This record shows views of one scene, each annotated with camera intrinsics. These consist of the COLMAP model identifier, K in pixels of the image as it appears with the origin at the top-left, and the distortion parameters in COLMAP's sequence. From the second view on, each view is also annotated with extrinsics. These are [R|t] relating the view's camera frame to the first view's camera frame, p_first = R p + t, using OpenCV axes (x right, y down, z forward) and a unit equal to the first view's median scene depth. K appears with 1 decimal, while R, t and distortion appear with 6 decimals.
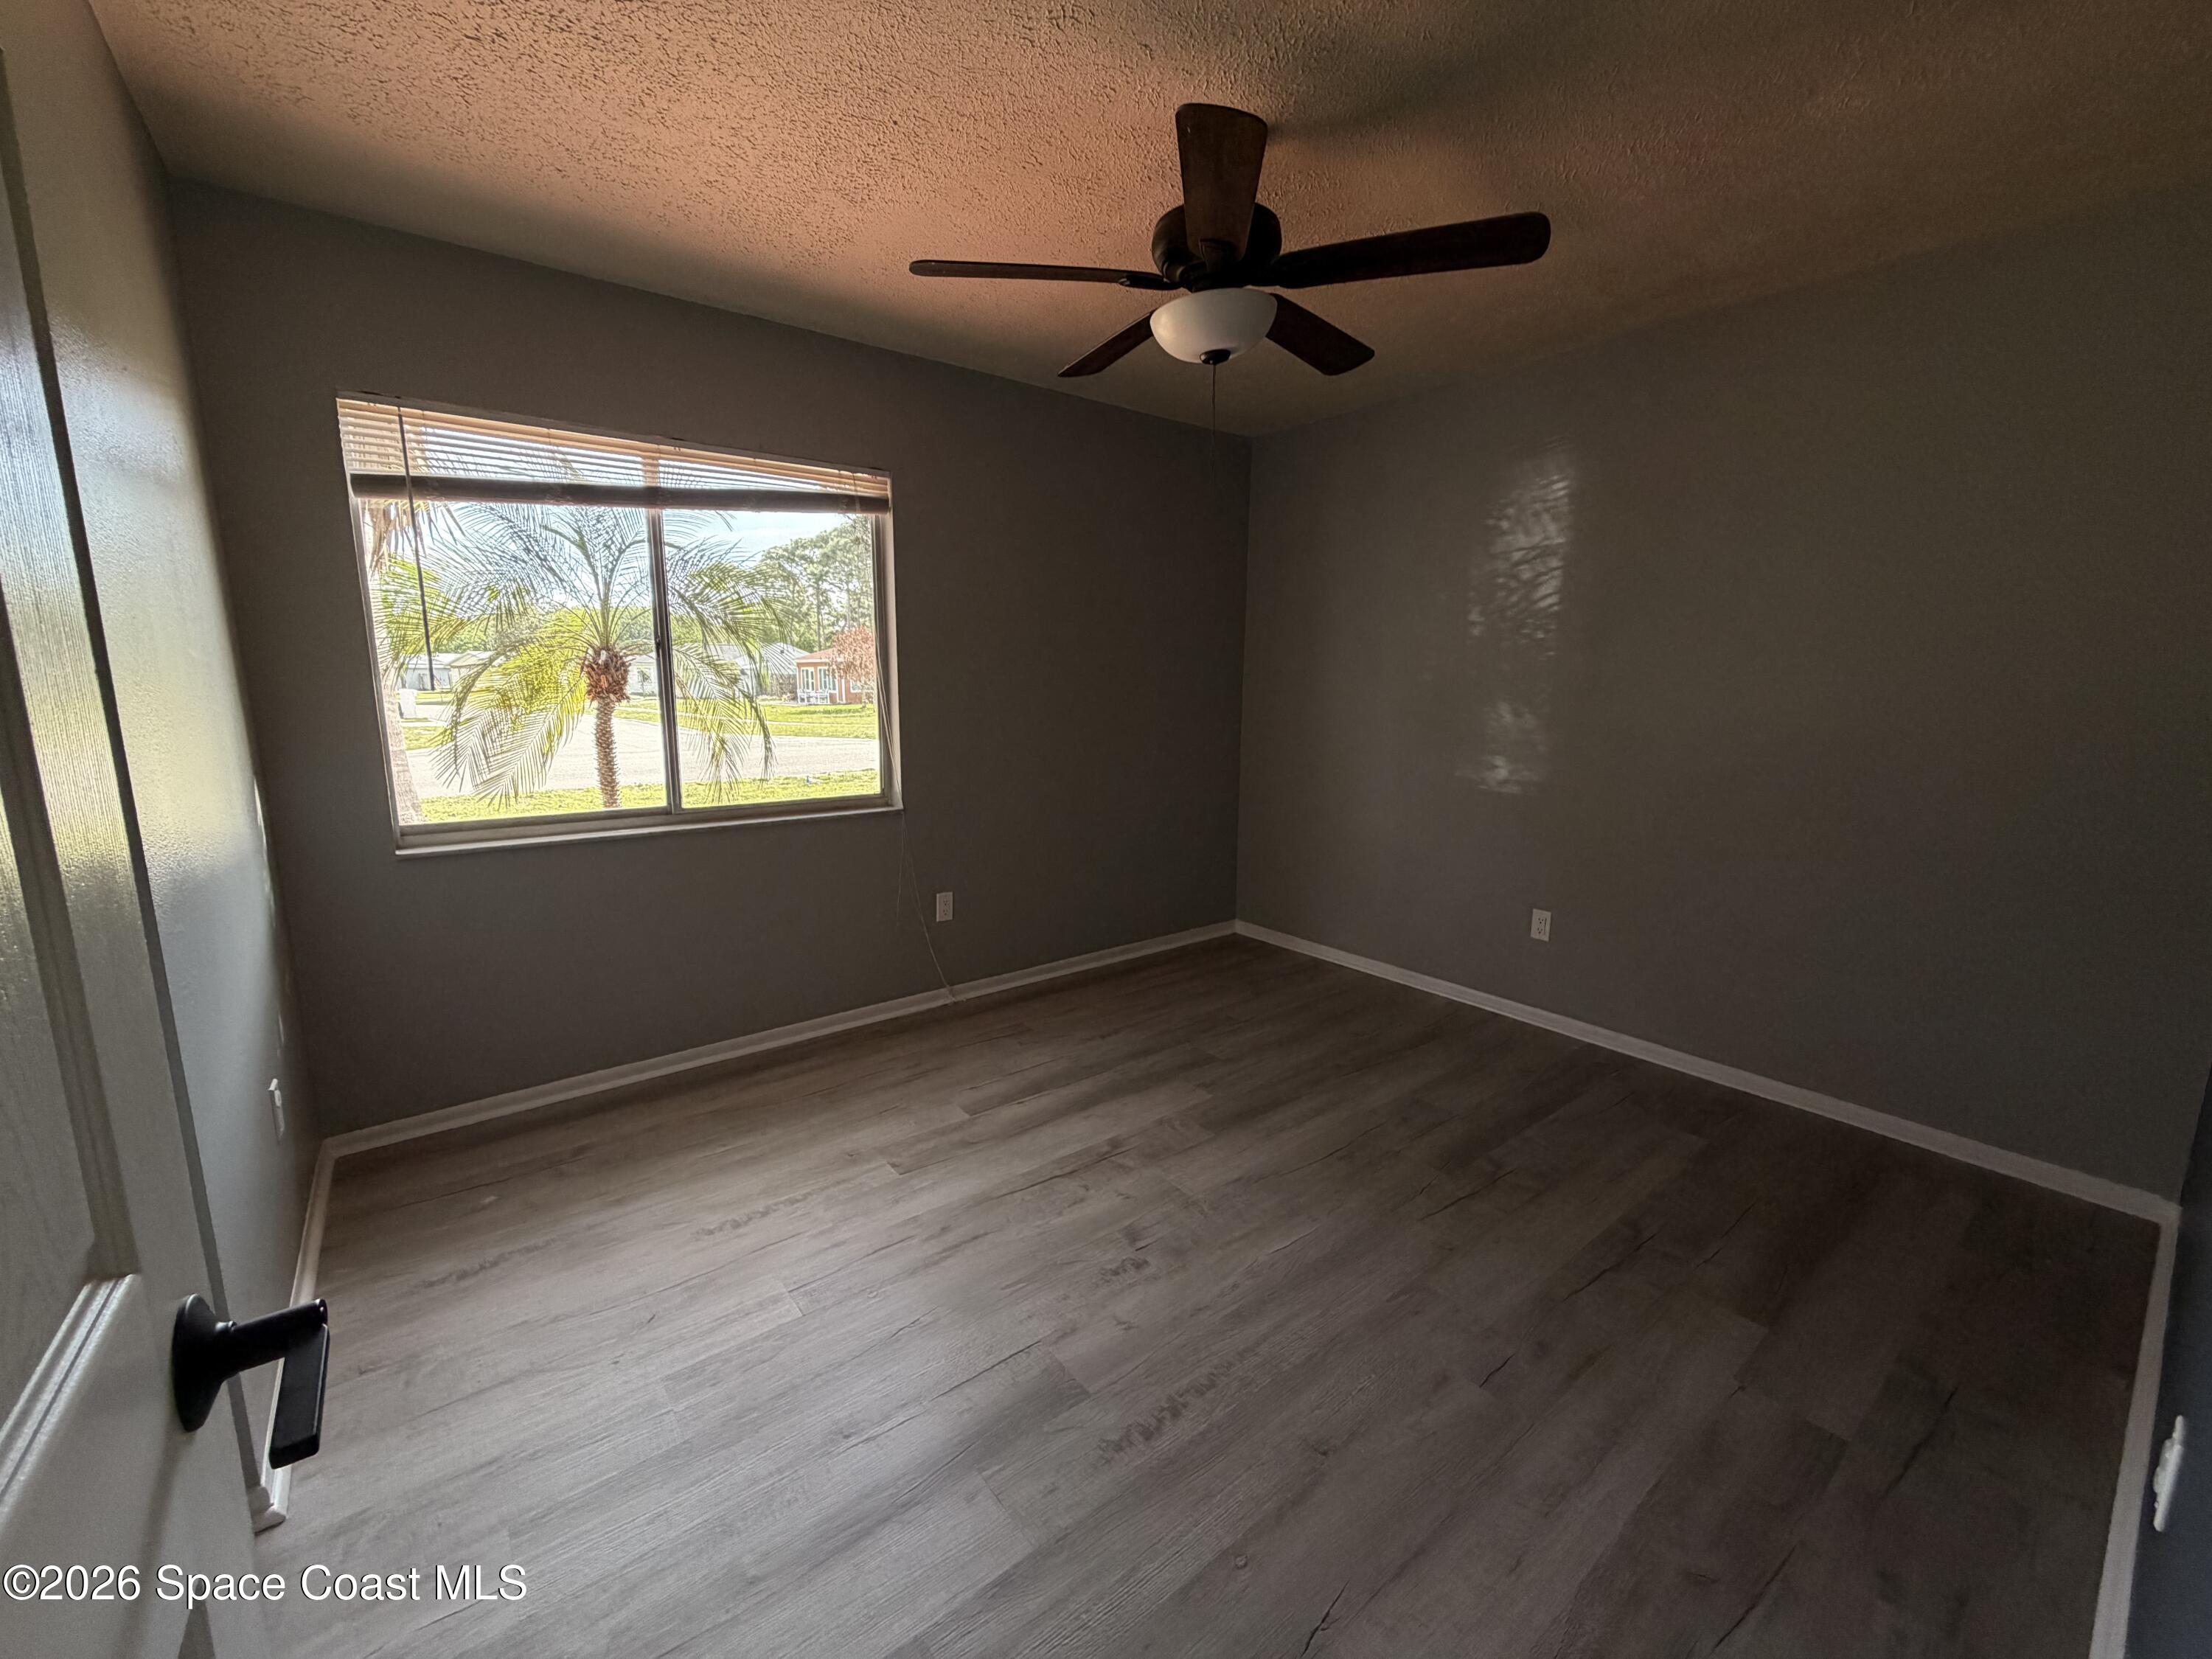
lens RADIAL K [[877.8, 0, 1096.9], [0, 877.8, 830.0], [0, 0, 1]] dist [-0.000064, 0.000284]
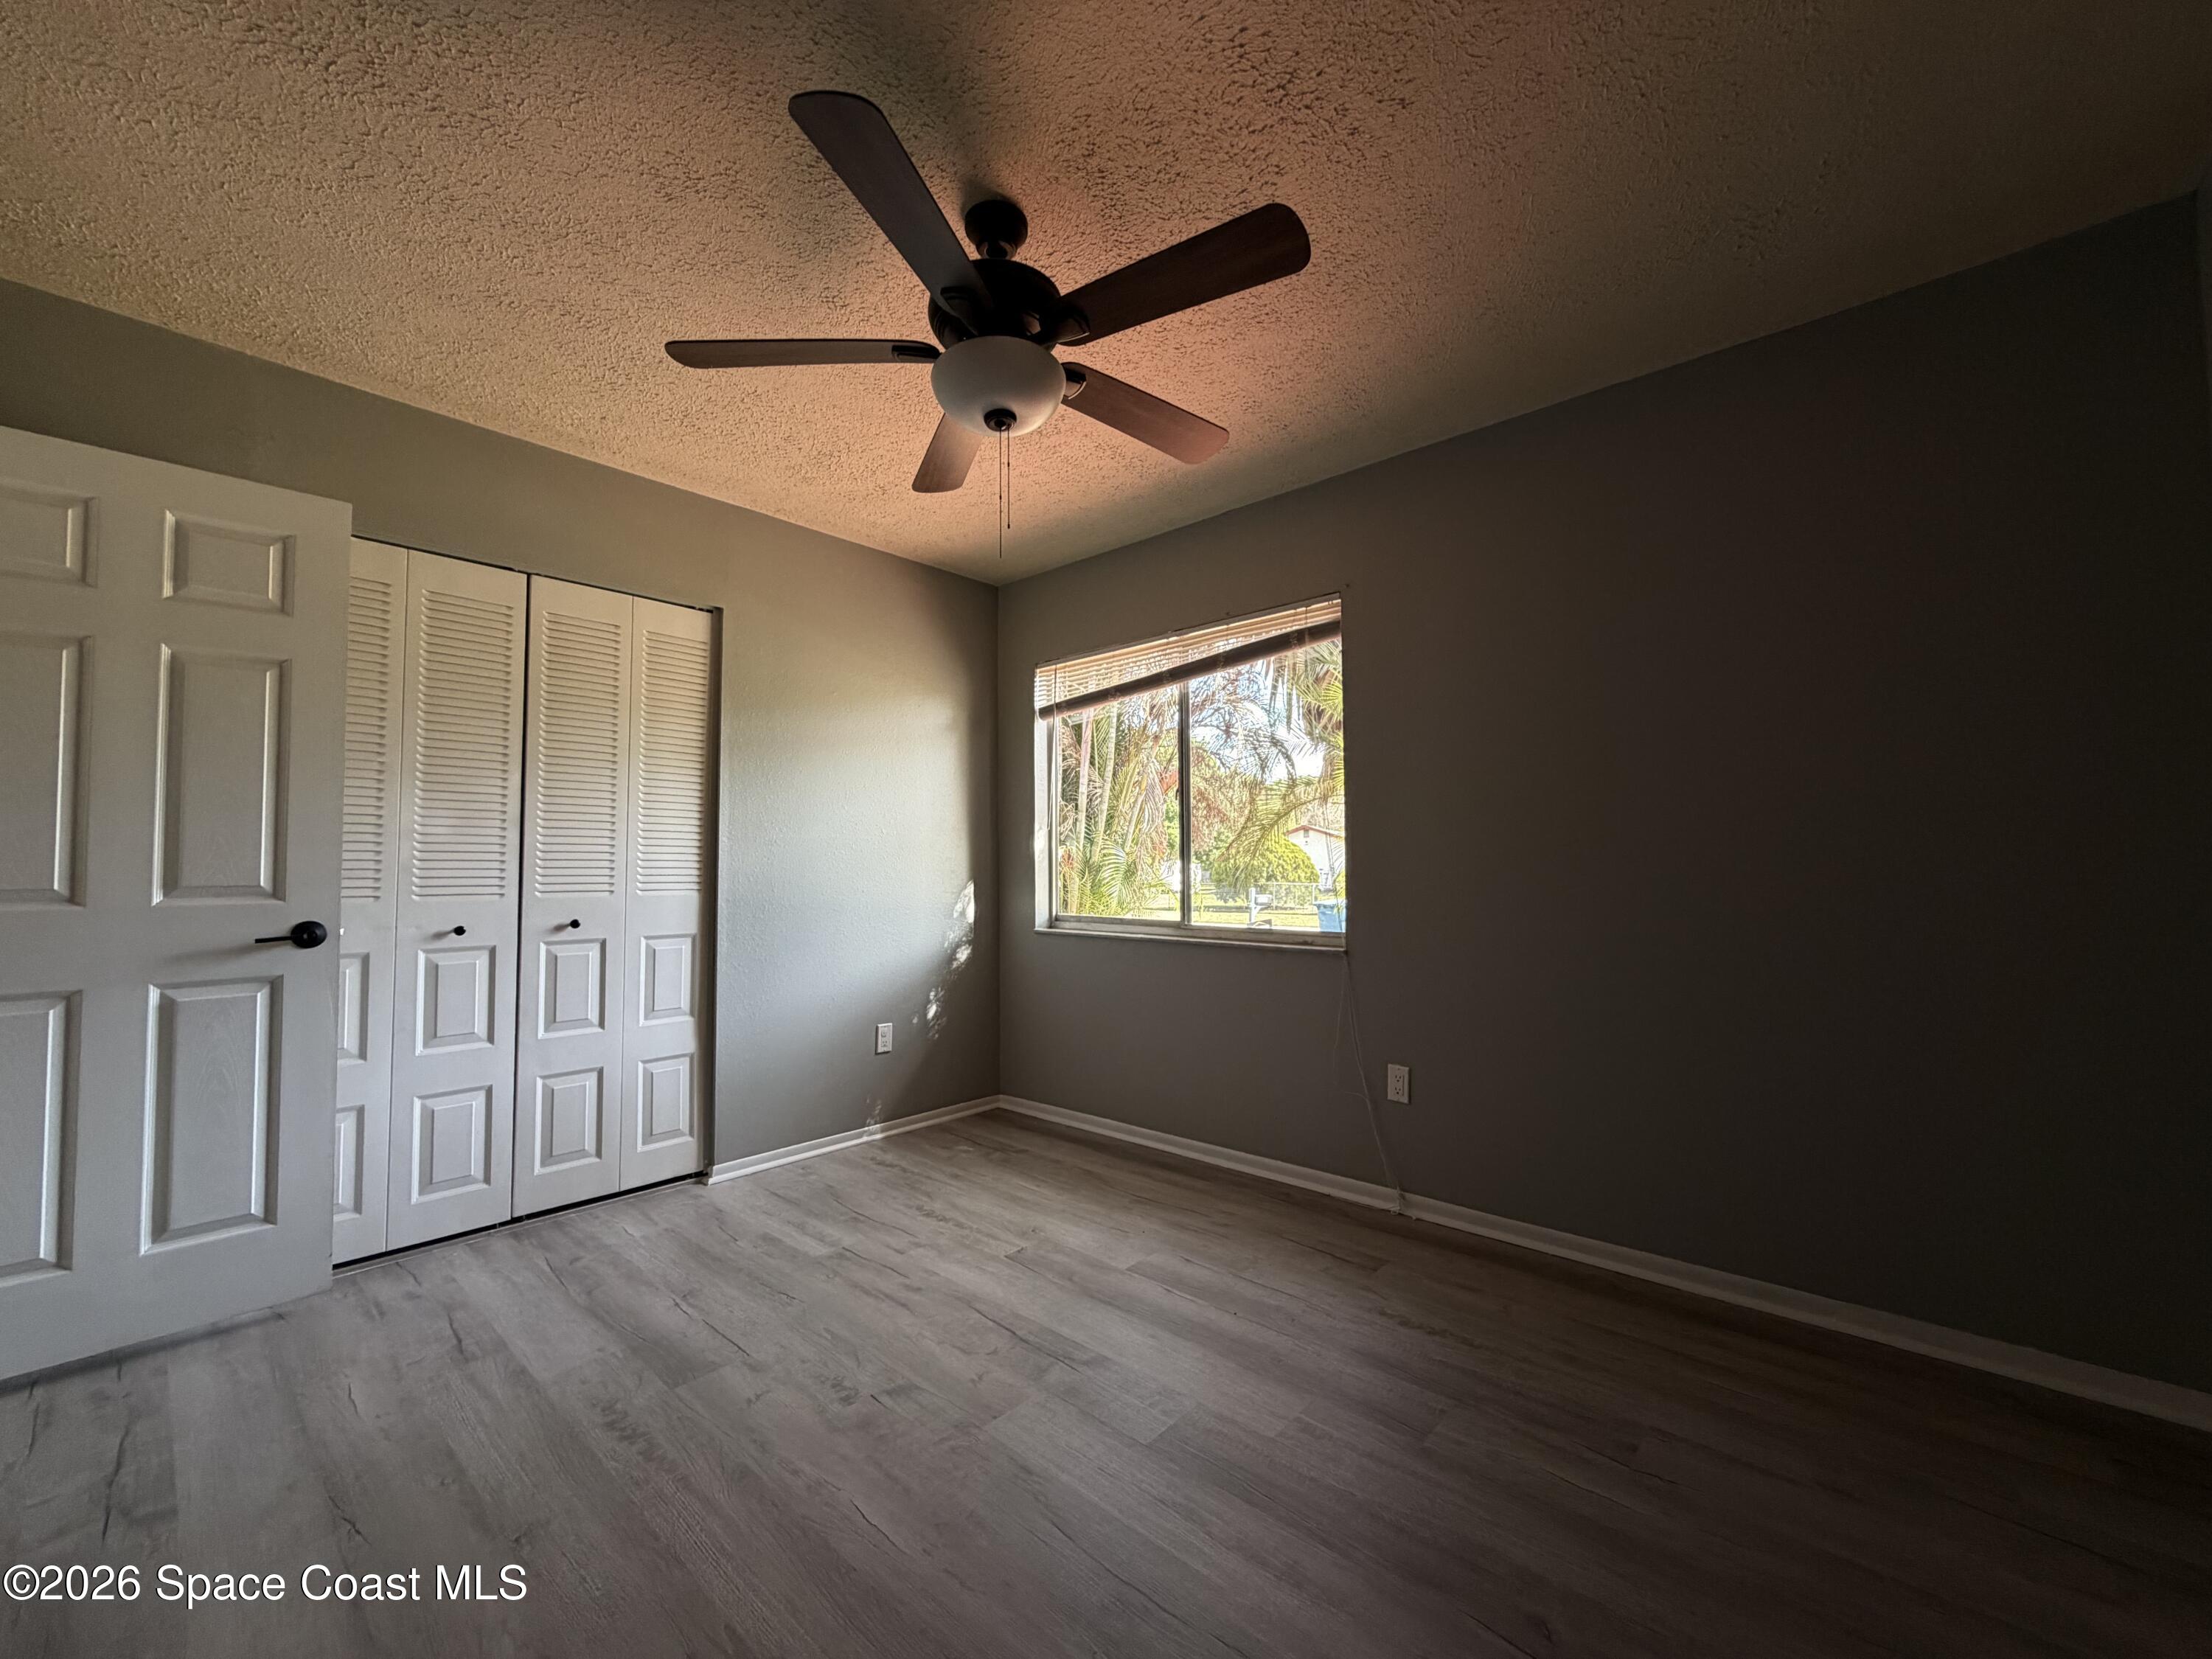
lens RADIAL K [[885.2, 0, 1109.6], [0, 885.2, 824.6], [0, 0, 1]] dist [0.001170, 0.000048]
pose [[0.175759, -0.054614, -0.982917, 0.816630], [-0.163378, 0.982995, -0.083833, -0.046324], [0.970781, 0.175321, 0.163848, 0.798910]]
